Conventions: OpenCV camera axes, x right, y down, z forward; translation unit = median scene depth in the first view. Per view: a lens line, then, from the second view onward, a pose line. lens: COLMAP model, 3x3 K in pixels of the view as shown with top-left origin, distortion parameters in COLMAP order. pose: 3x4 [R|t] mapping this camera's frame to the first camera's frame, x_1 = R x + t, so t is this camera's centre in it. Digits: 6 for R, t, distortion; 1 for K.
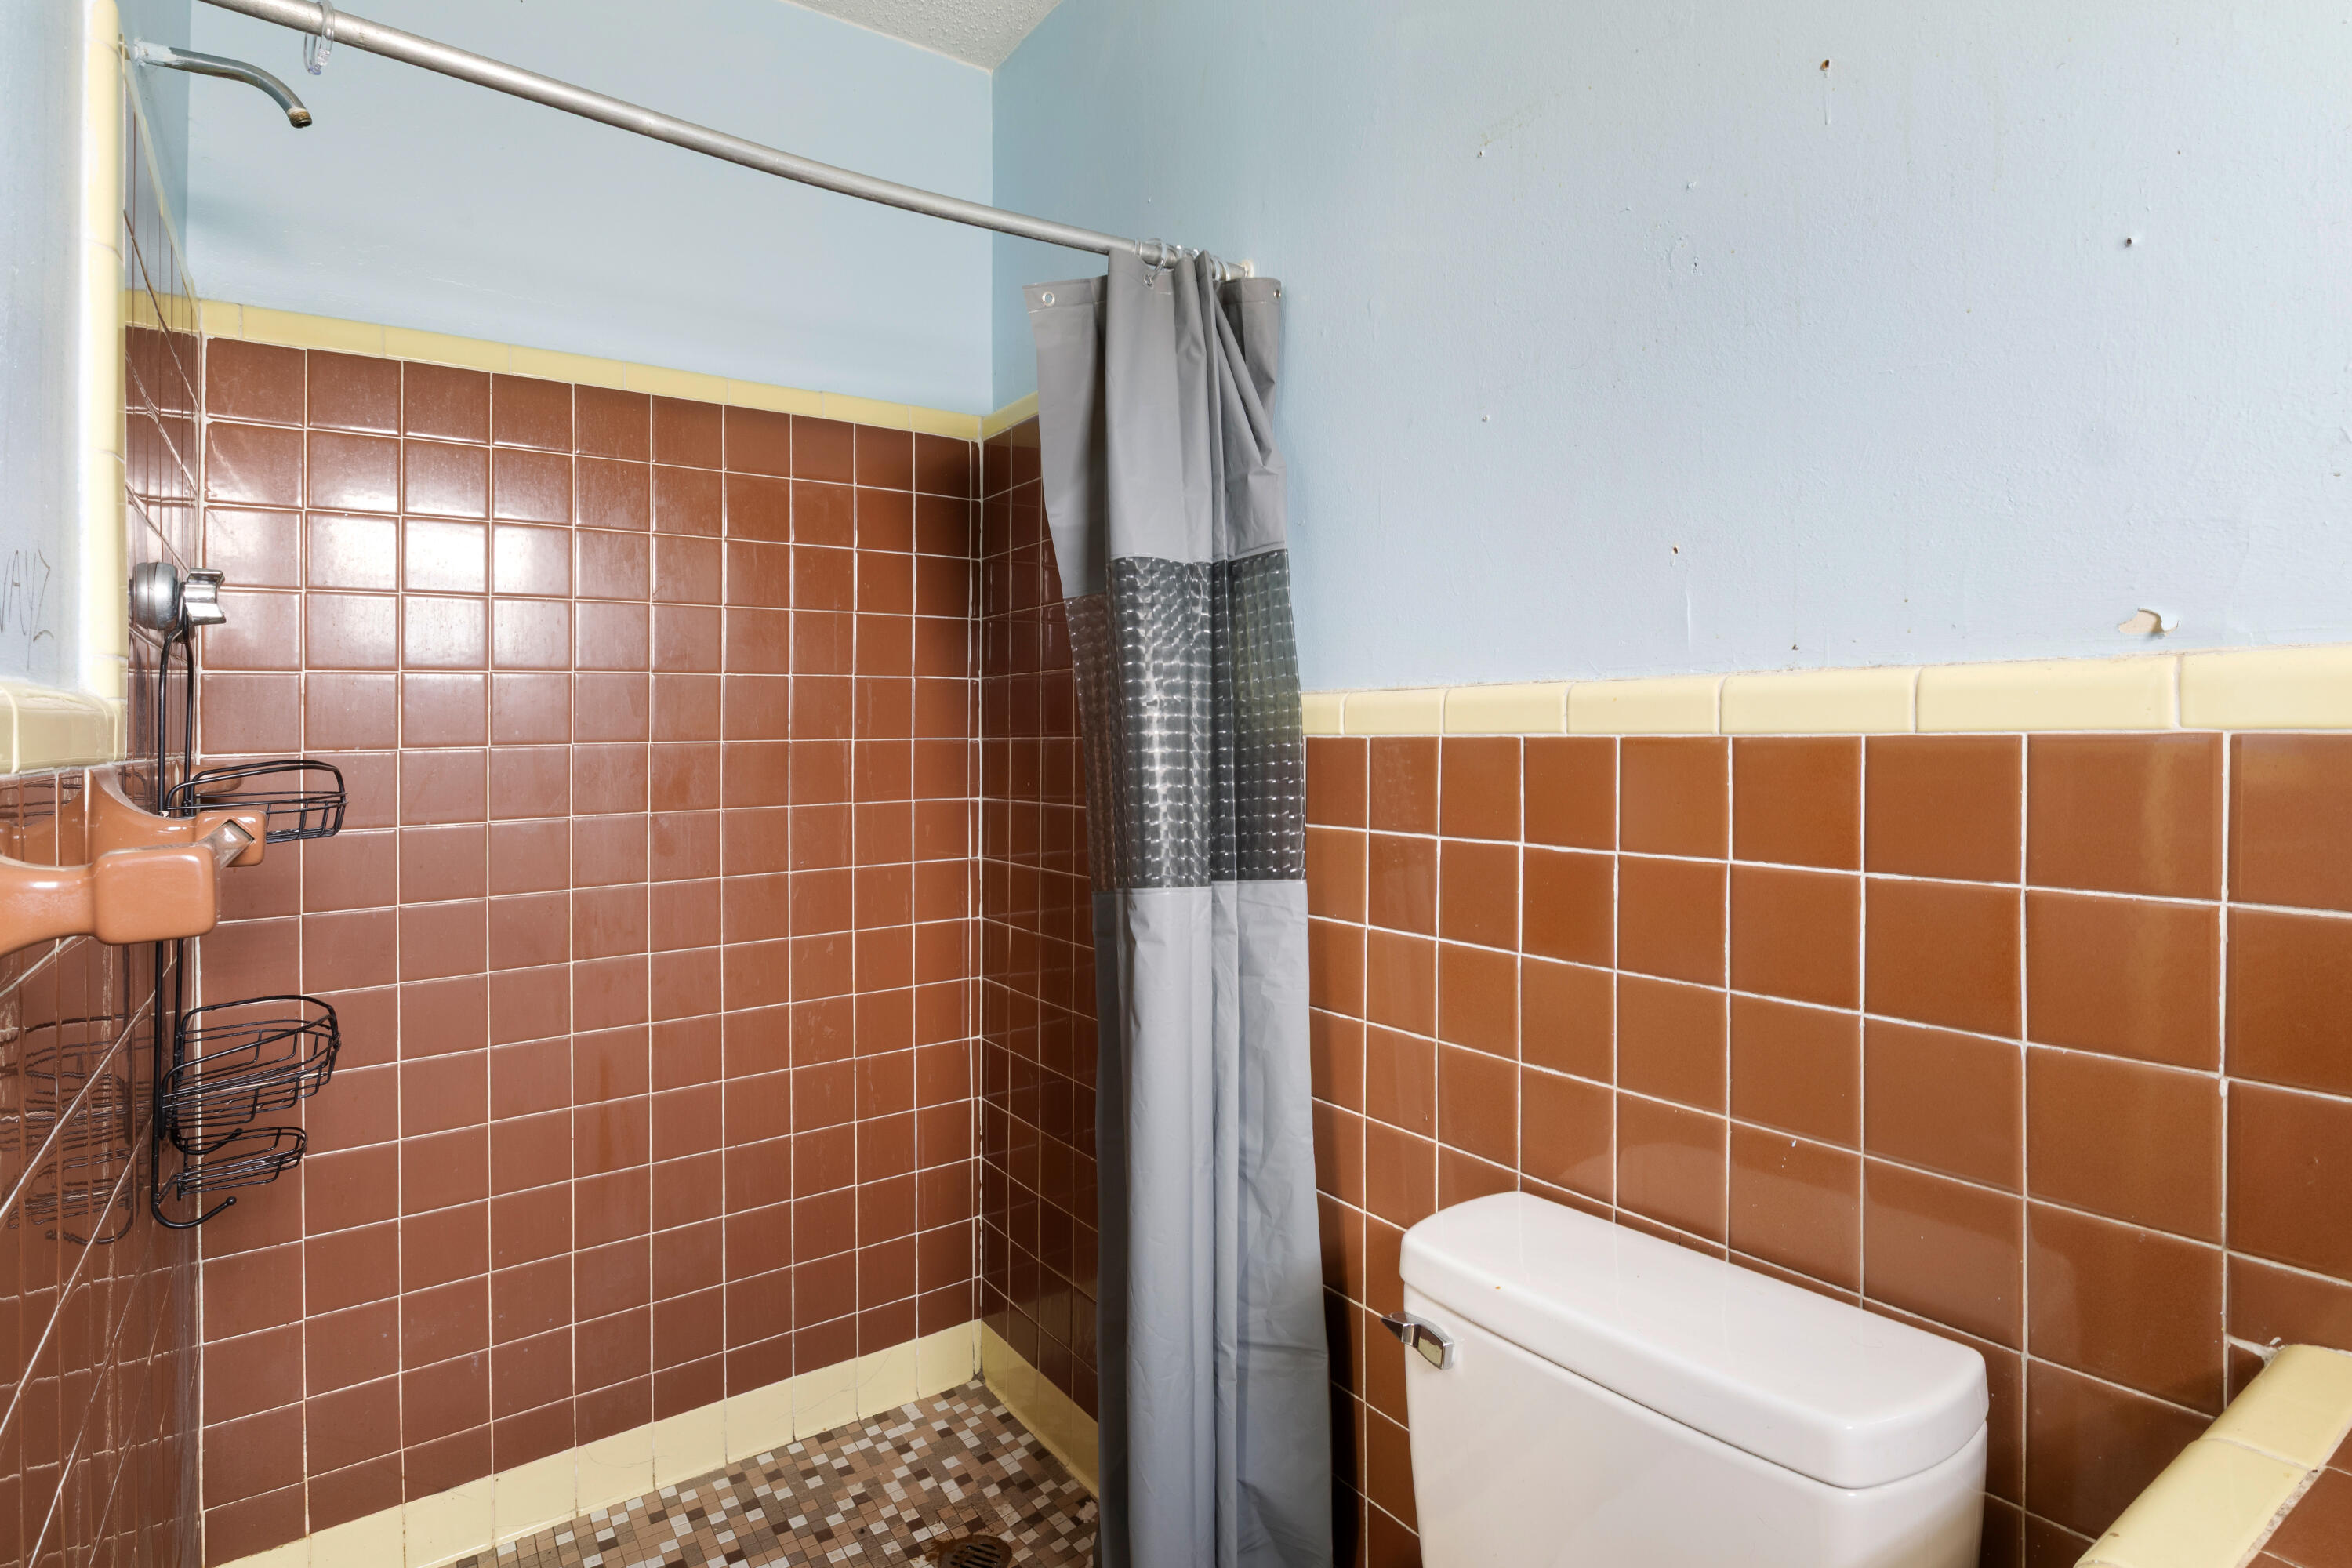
lens RADIAL K [[1190.6, 0, 1151.5], [0, 1190.6, 722.7], [0, 0, 1]] dist [-0.021443, -0.000199]
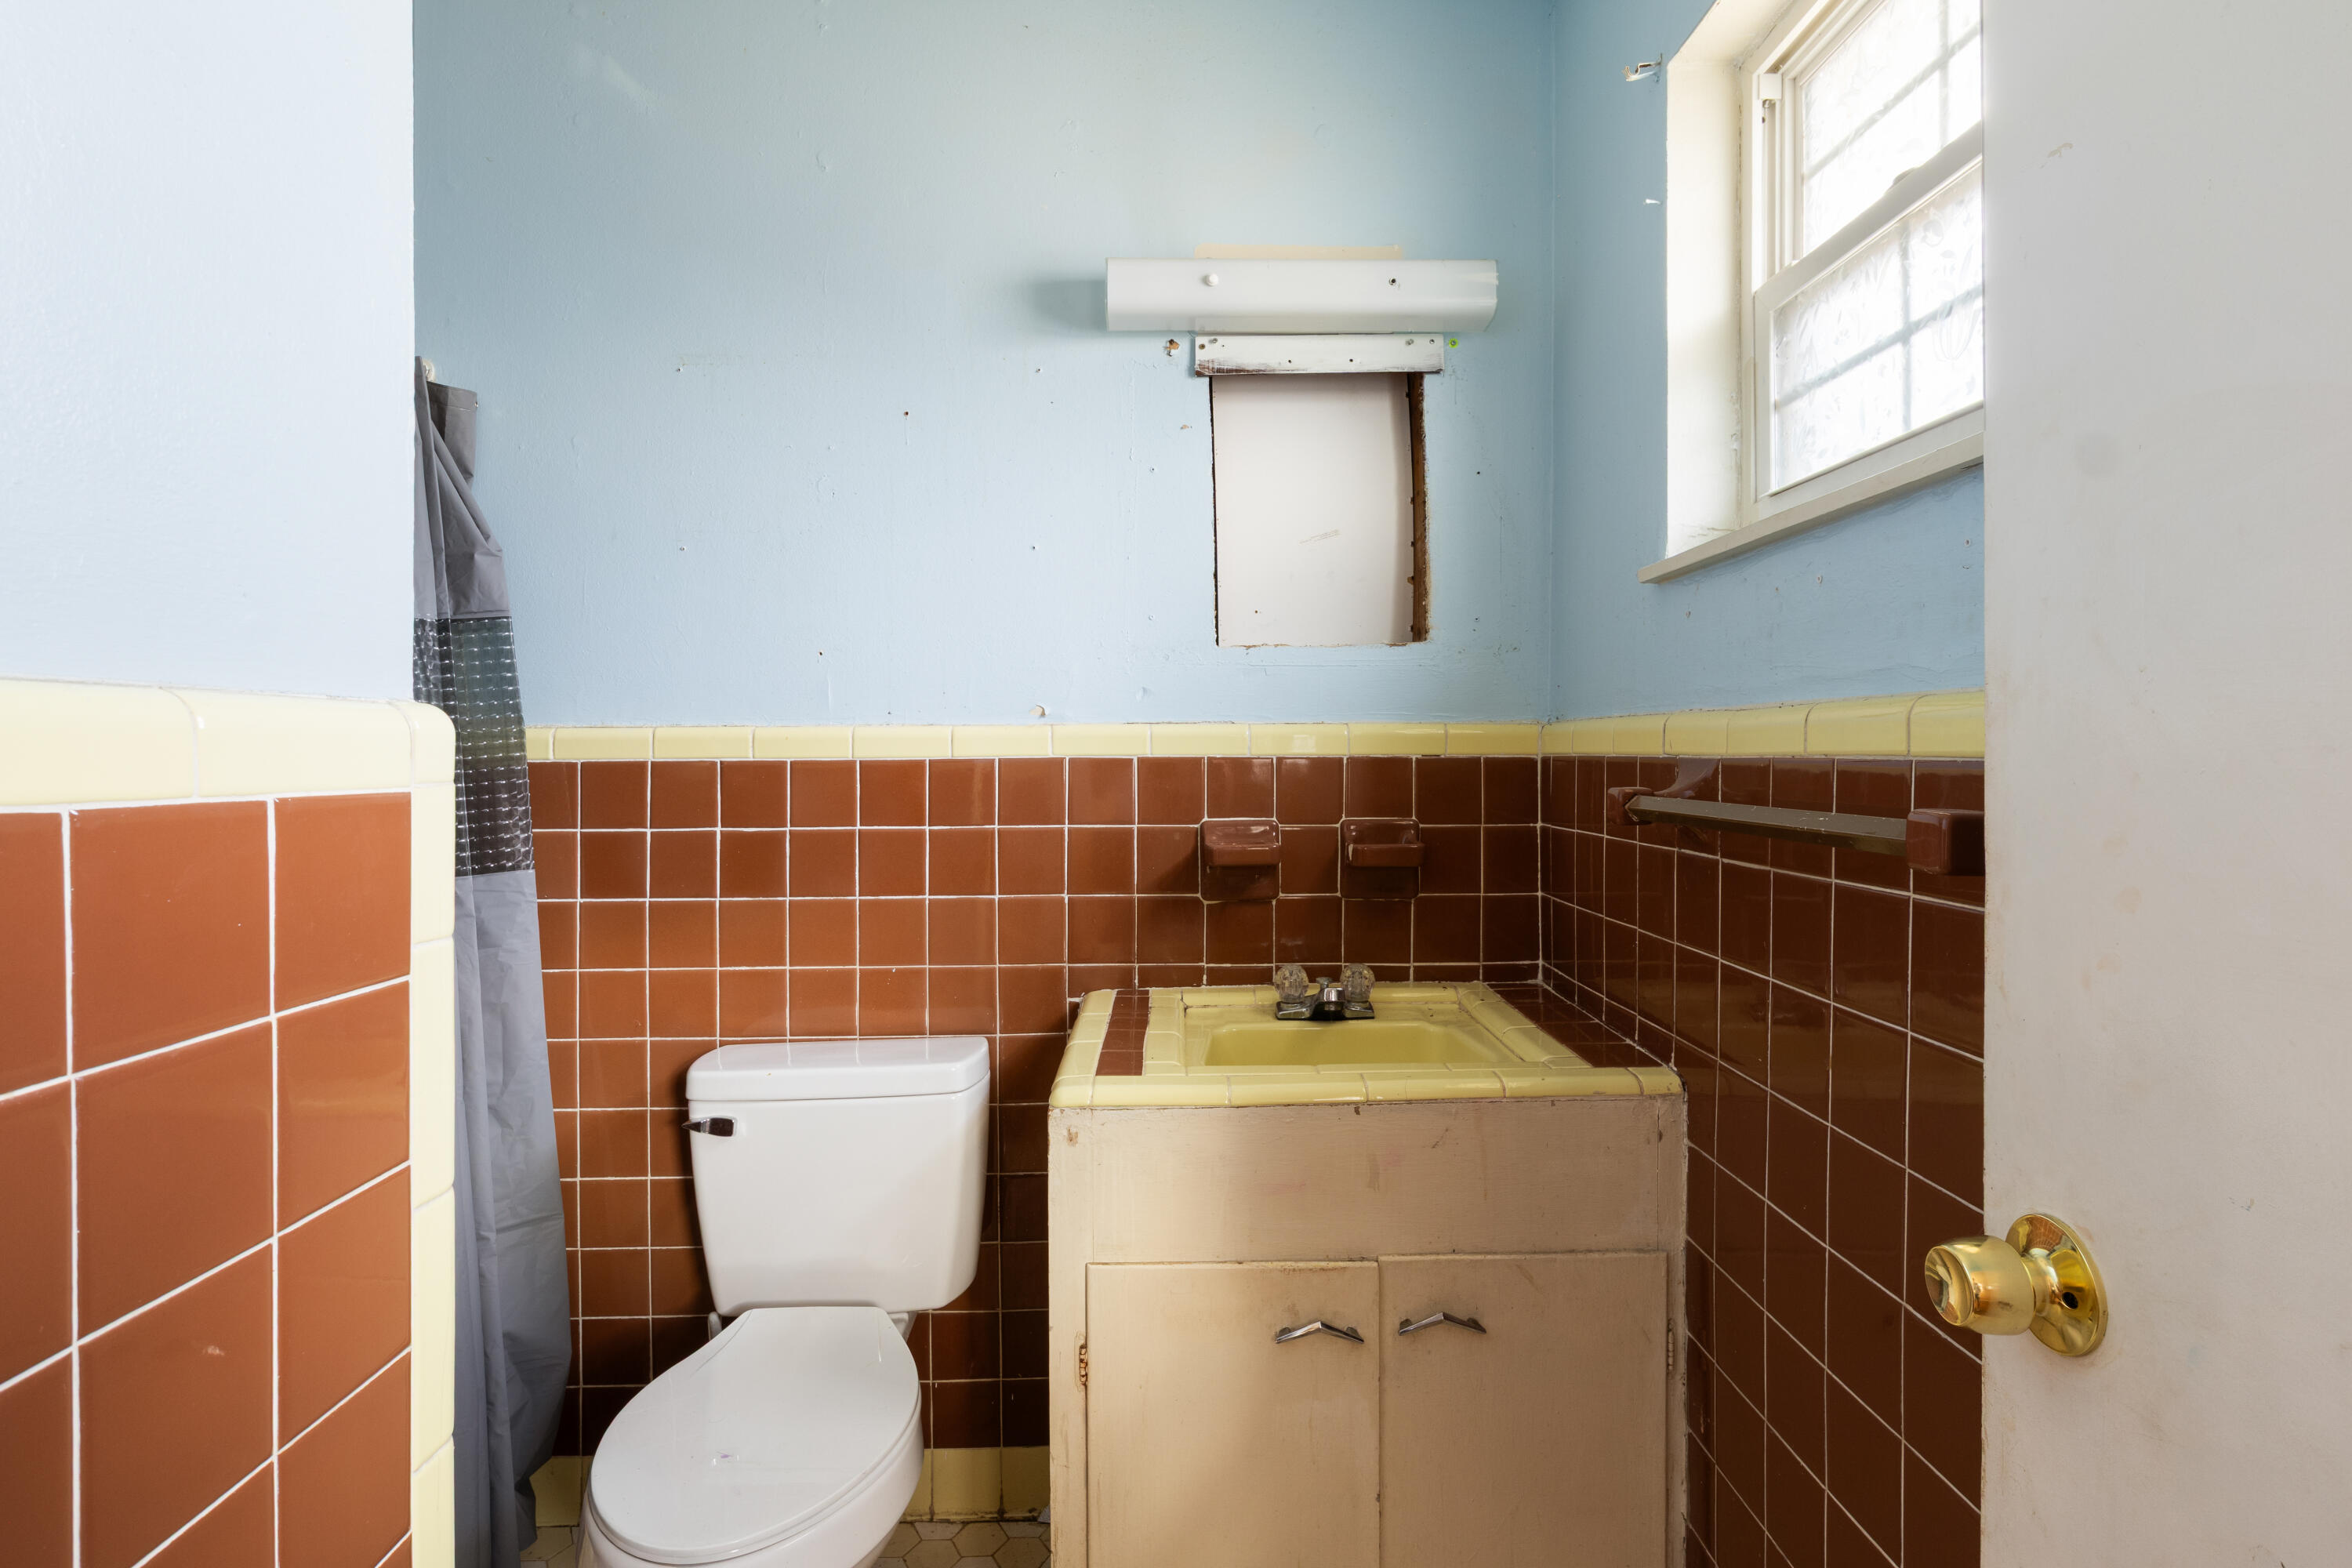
lens RADIAL K [[1190.6, 0, 1178.6], [0, 1190.6, 773.2], [0, 0, 1]] dist [-0.021443, -0.000199]
pose [[0.566040, -0.007725, 0.824342, -0.575104], [-0.005610, 0.999897, 0.013223, 0.003781], [-0.824359, -0.012109, 0.565938, -0.350674]]
